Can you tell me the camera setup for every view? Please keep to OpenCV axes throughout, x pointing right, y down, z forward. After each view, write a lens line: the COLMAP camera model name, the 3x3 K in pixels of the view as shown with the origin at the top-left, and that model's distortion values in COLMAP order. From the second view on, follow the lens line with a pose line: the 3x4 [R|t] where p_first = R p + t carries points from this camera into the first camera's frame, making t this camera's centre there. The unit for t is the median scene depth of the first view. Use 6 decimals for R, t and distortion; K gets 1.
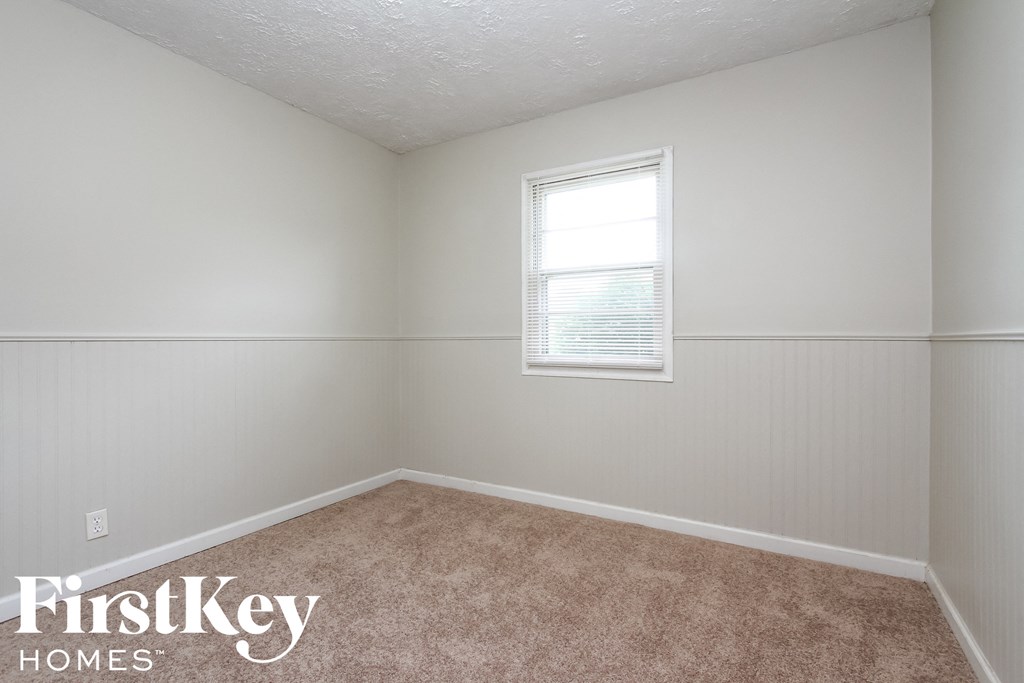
lens RADIAL K [[491.3, 0, 509.9], [0, 491.3, 340.3], [0, 0, 1]] dist [-0.002704, 0.000645]
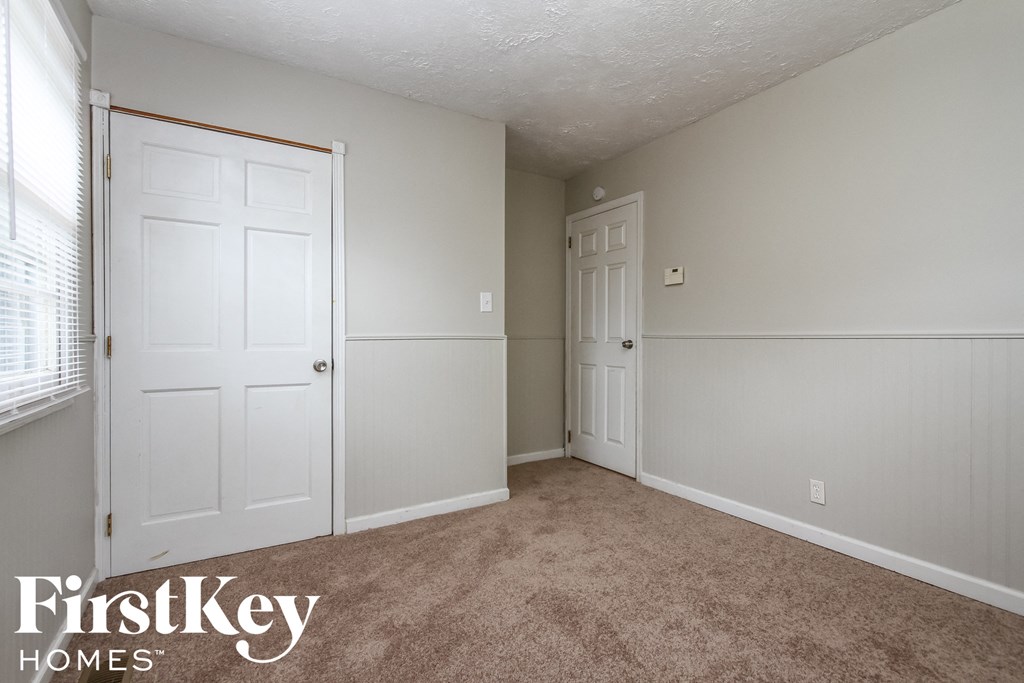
lens RADIAL K [[491.3, 0, 510.2], [0, 491.3, 339.9], [0, 0, 1]] dist [-0.002704, 0.000645]
pose [[-0.488782, 0.005608, -0.872388, 0.503293], [0.001252, 0.999983, 0.005727, -0.002774], [0.872405, 0.001707, -0.488781, 0.826507]]
